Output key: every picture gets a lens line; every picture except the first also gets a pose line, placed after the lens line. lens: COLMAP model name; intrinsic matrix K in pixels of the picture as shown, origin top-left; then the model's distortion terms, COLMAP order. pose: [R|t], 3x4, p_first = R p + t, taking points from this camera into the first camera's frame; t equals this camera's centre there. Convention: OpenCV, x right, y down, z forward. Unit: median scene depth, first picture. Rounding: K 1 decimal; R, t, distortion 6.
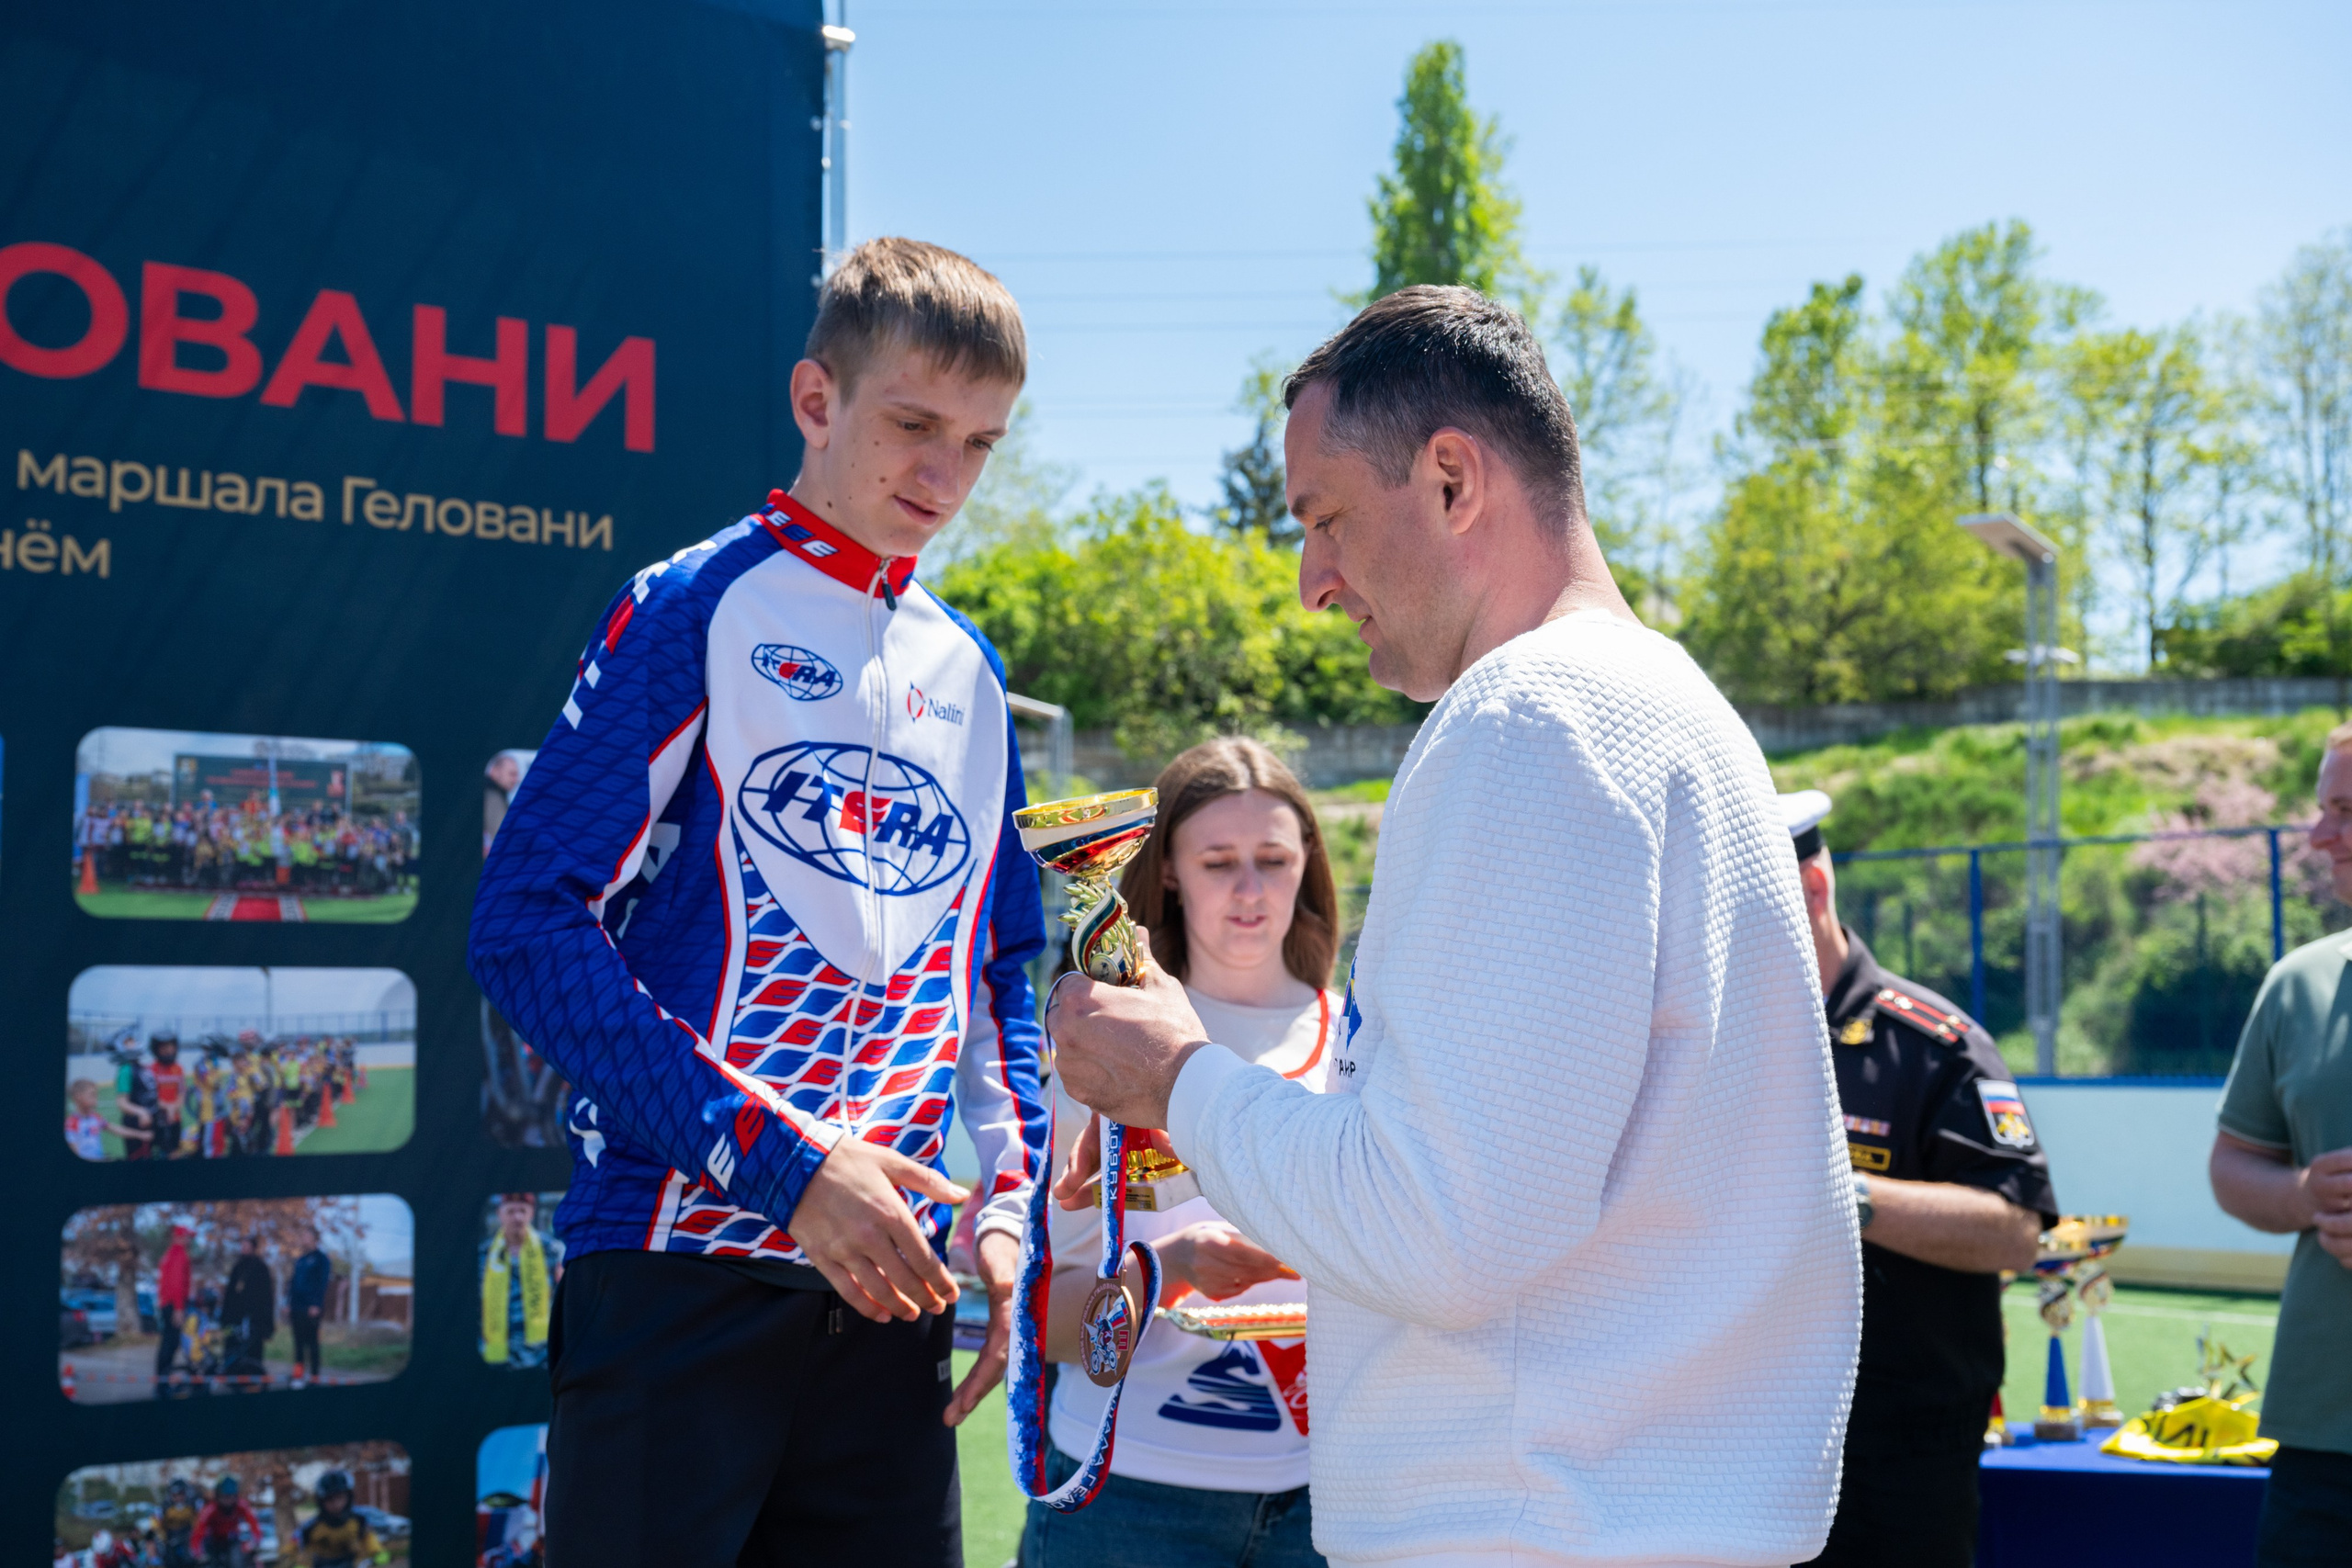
lens RADIAL K [[2671.5, 0, 1200.6], [0, 2671.5, 777.9], [0, 0, 1]] dist [0.001864, 0.000000]
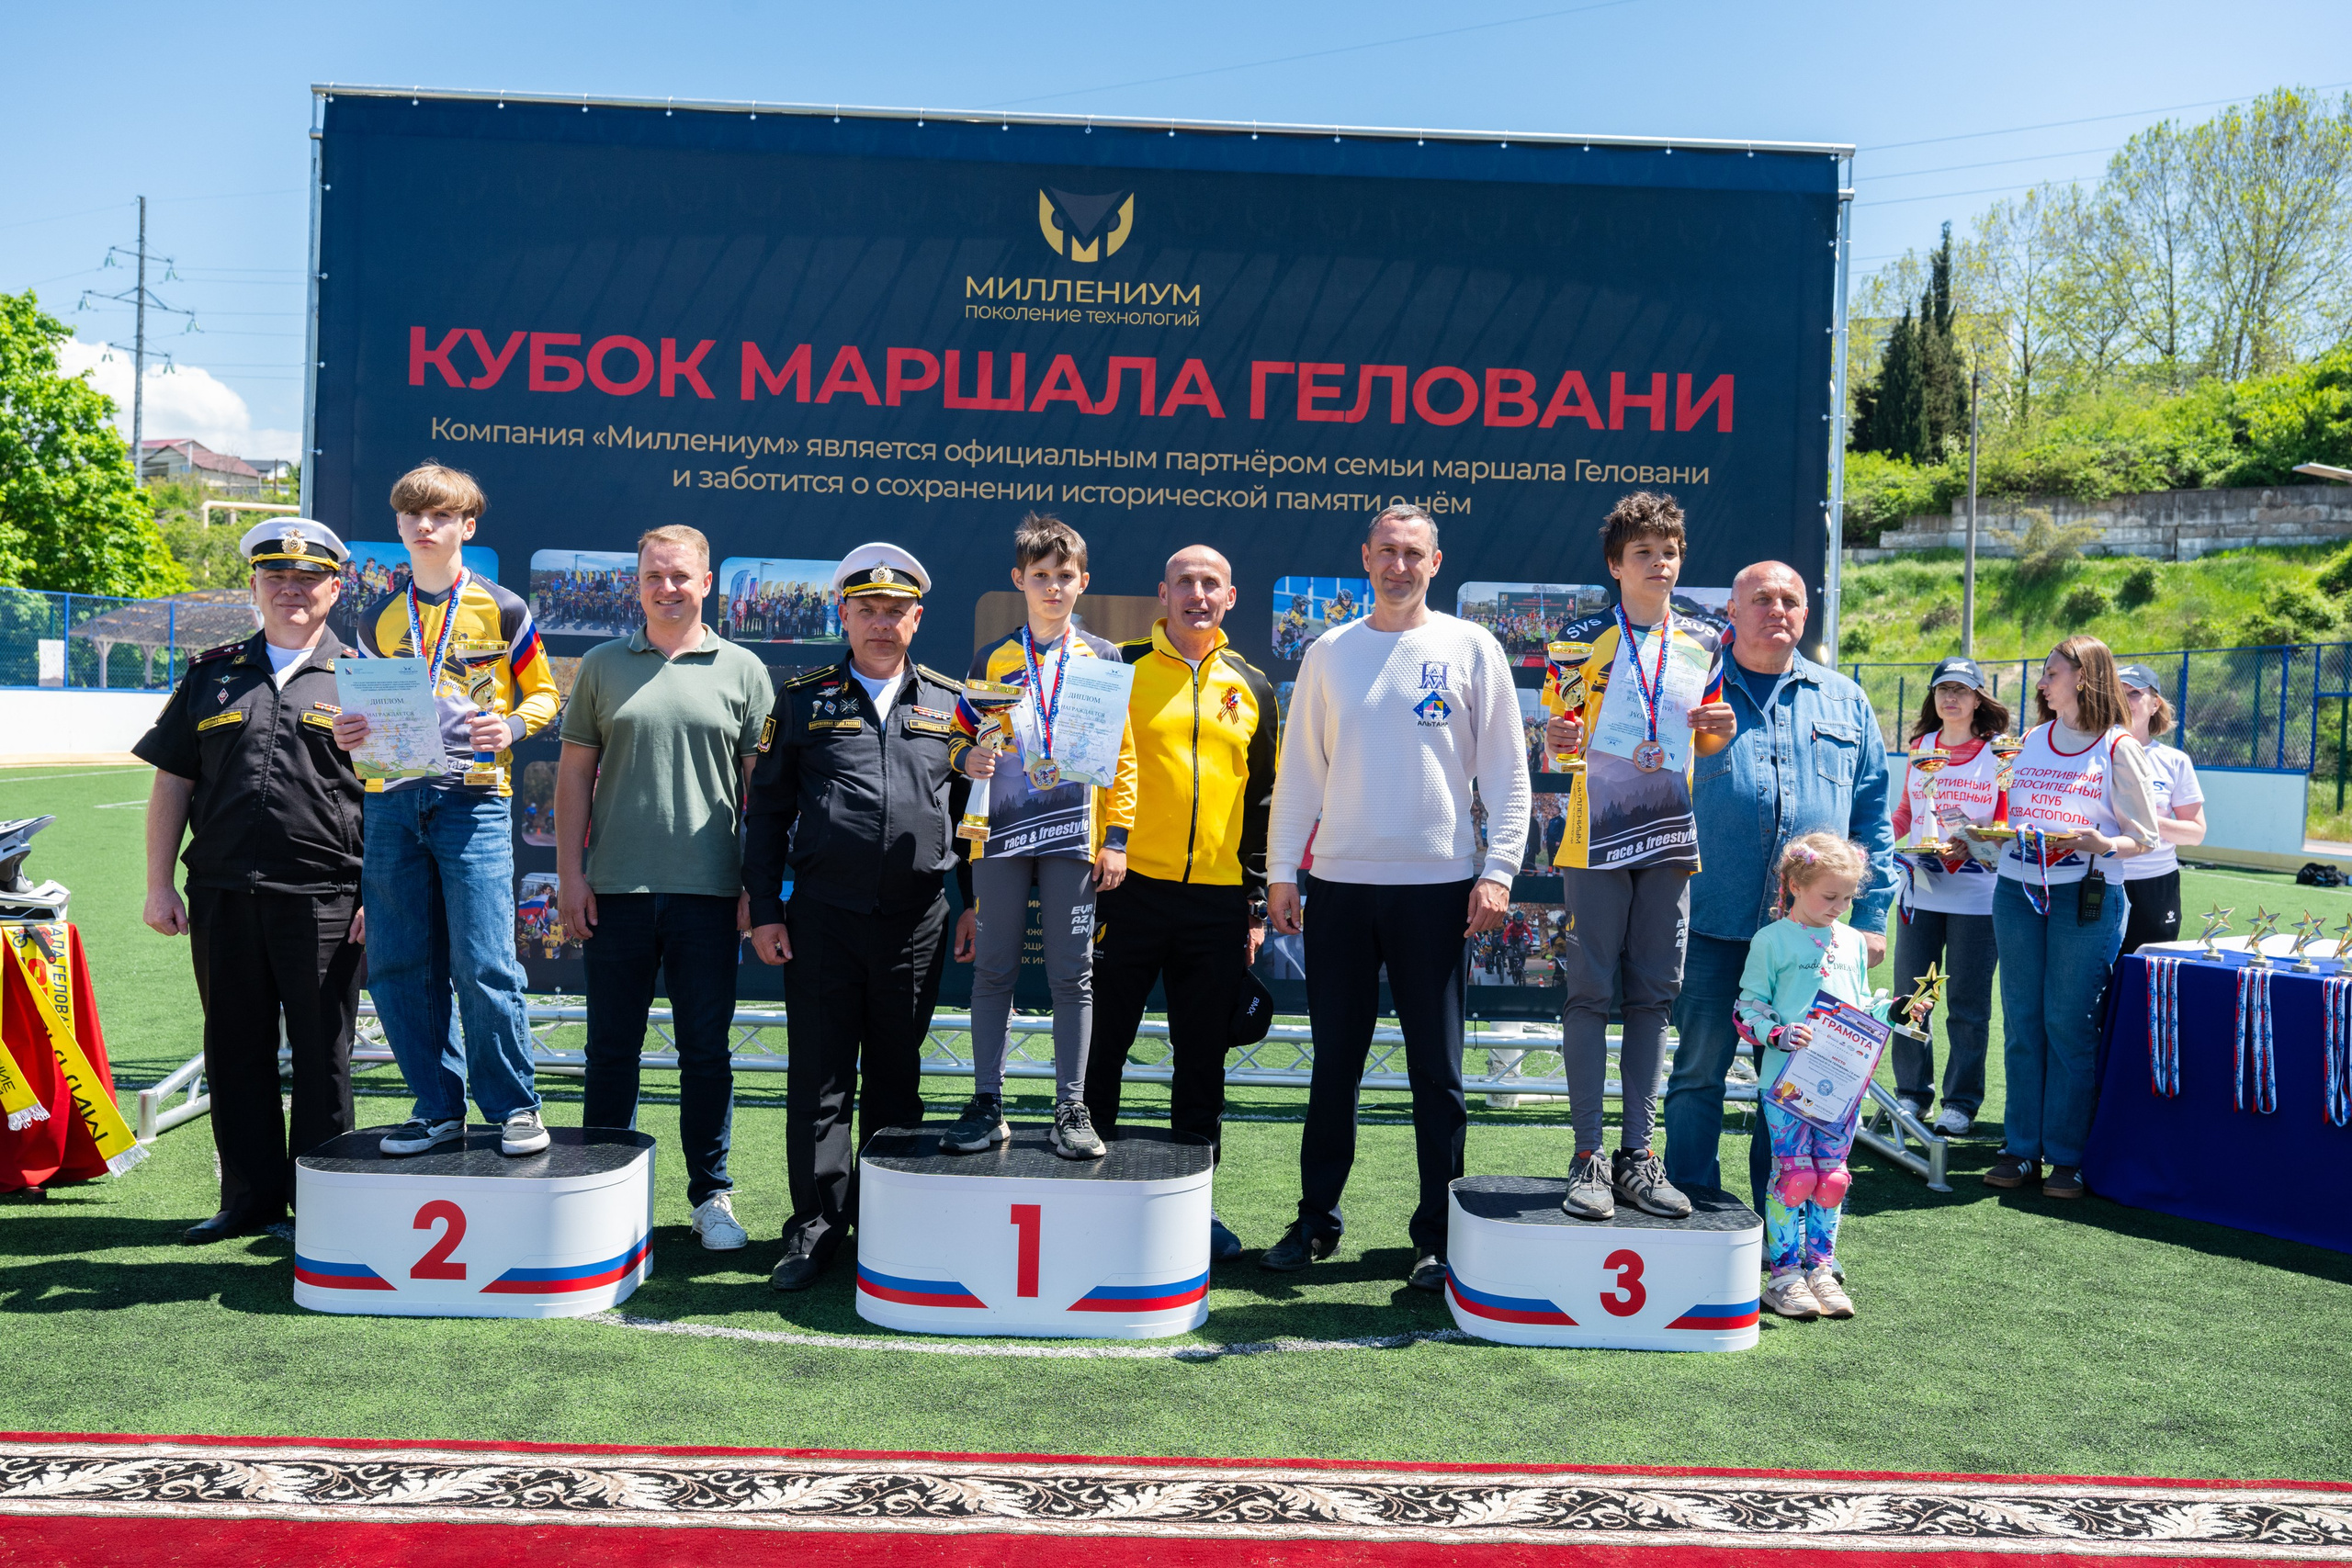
lens RADIAL K [[1999.1, 0, 1180.6], [0, 1999.1, 770.6], [0, 0, 1]] dist [0.008655, -0.024239]
pose [[0.809102, 0.045612, -0.585895, 0.369807], [0.023737, 0.993633, 0.110134, -0.049194], [0.587188, -0.103017, 0.802868, -0.490684]]
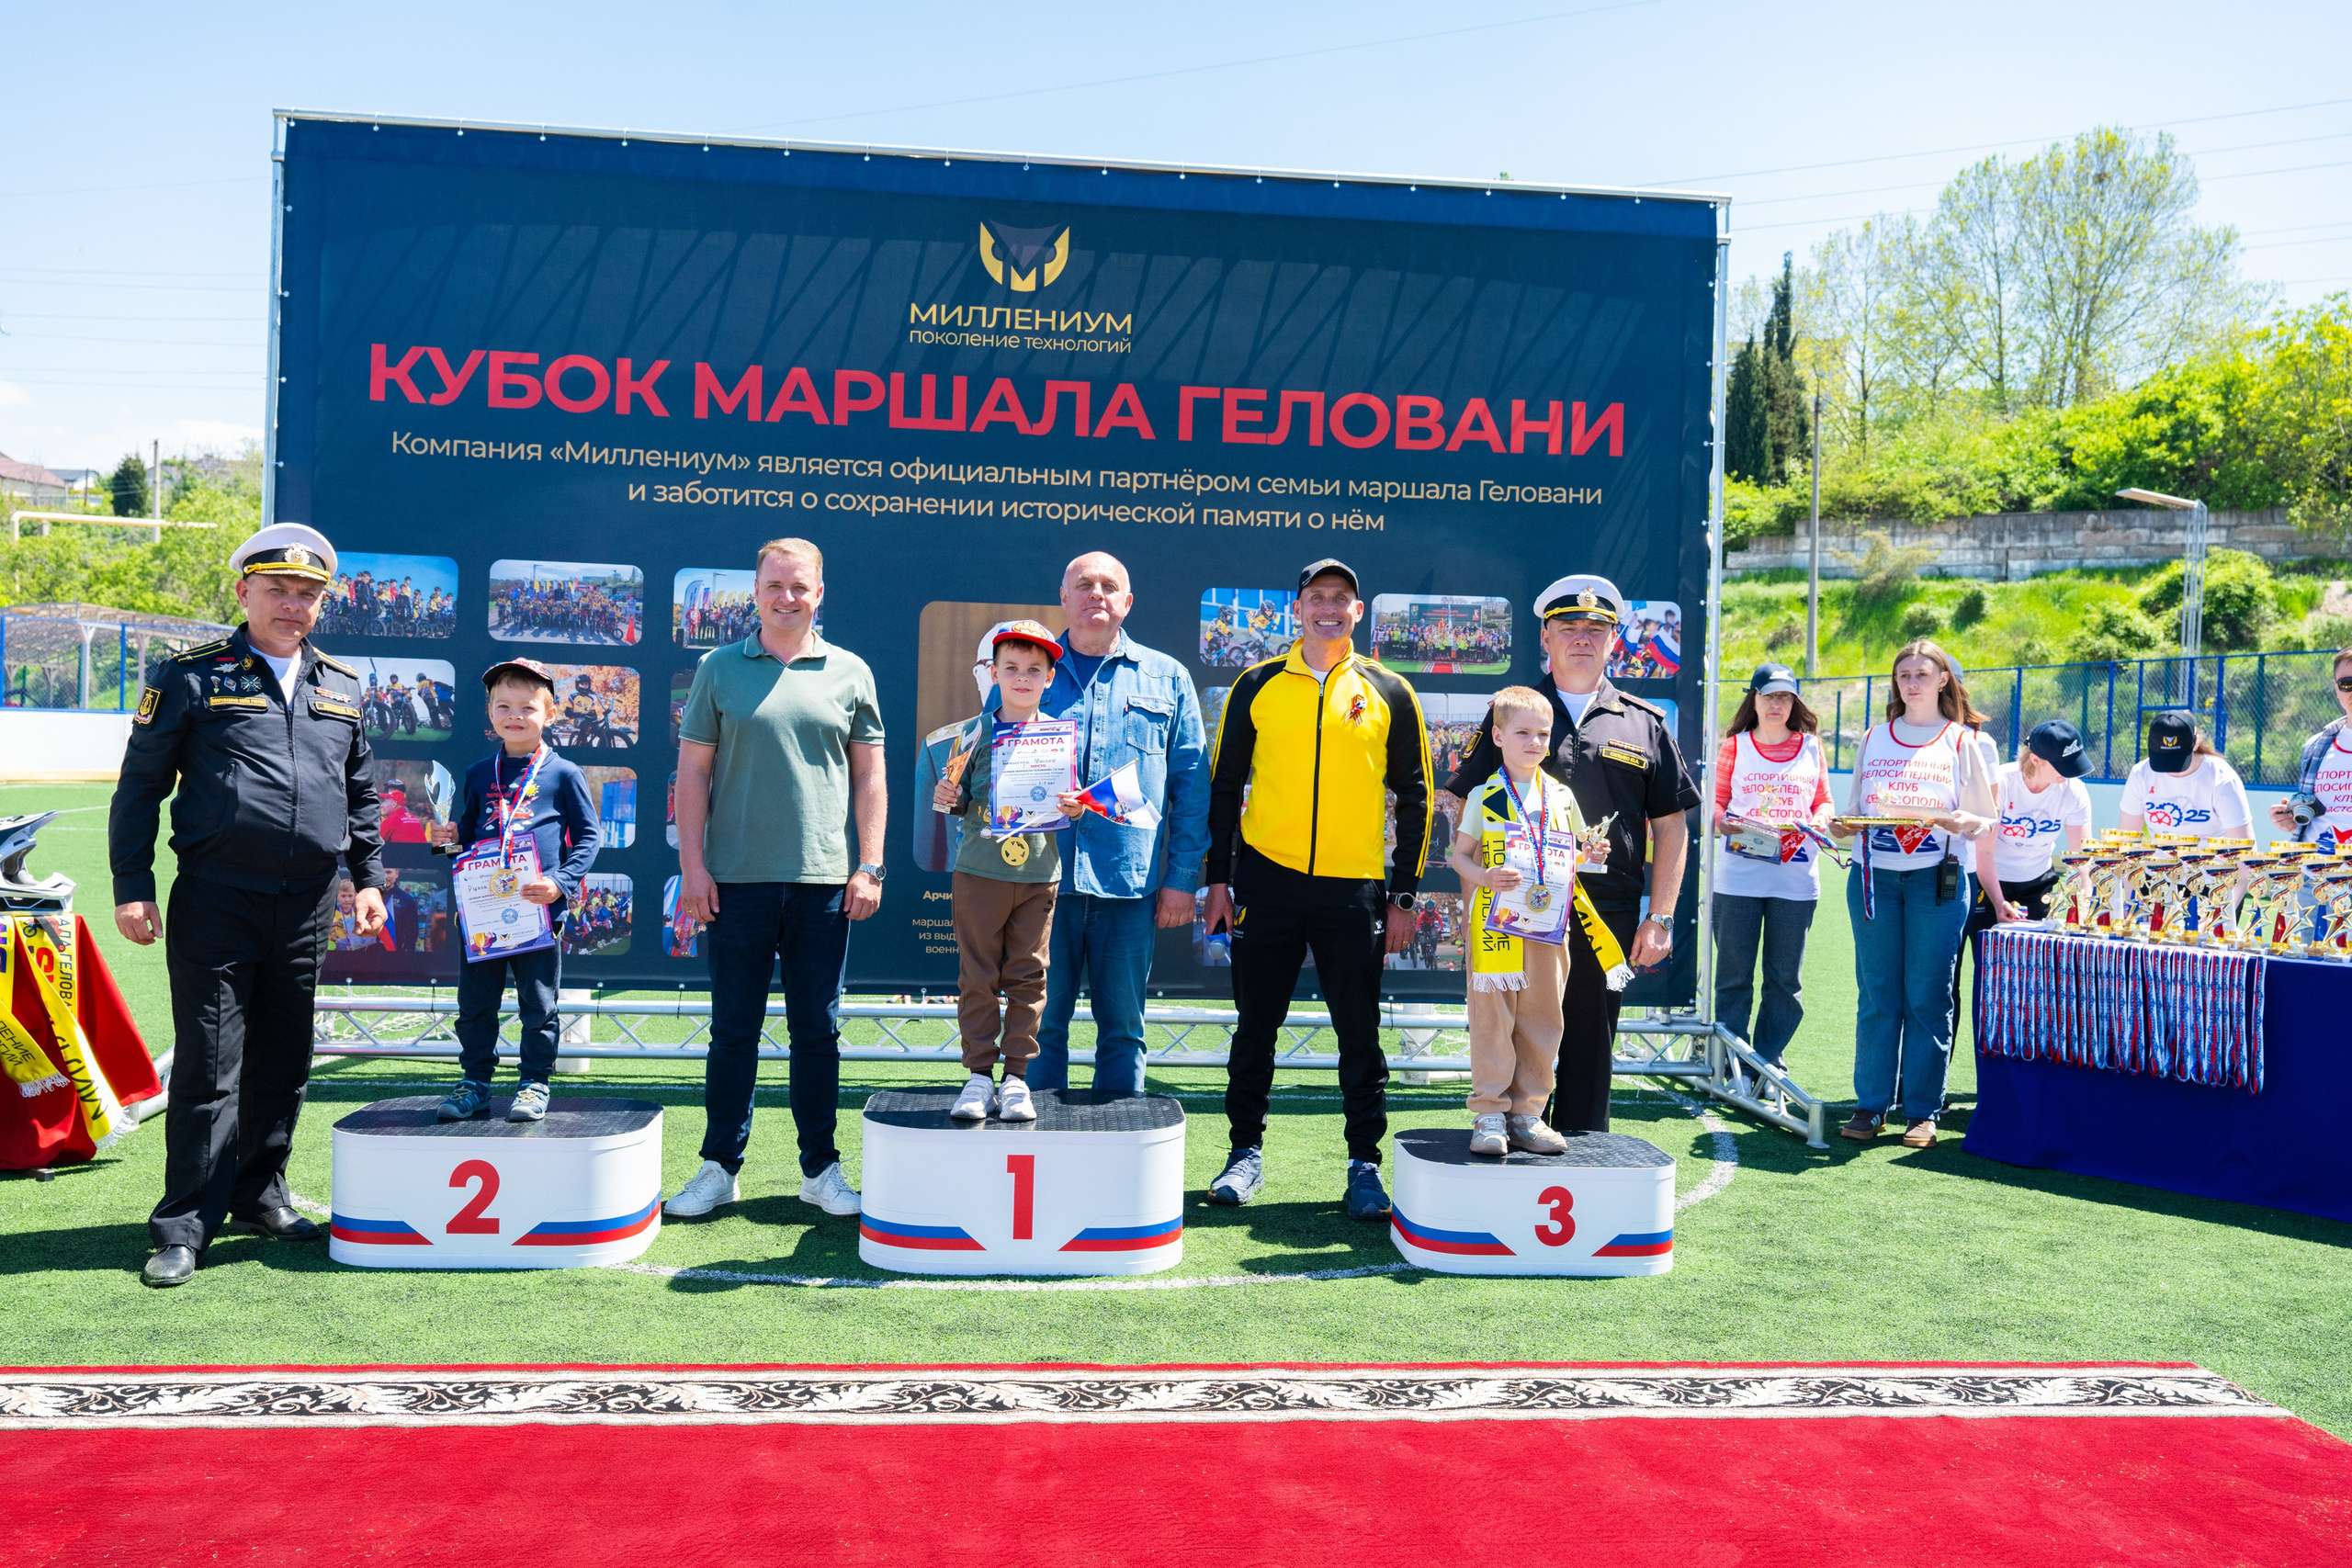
lens RADIAL K [[1999.1, 0, 1172.3], [0, 1999.1, 808.5], [0, 0, 1]] dist [0.008655, -0.024239]
pose [[0.847204, 0.046288, -0.529247, 0.376649], [0.021126, 0.992474, 0.120620, -0.045319], [0.530847, -0.113371, 0.839850, -0.613808]]
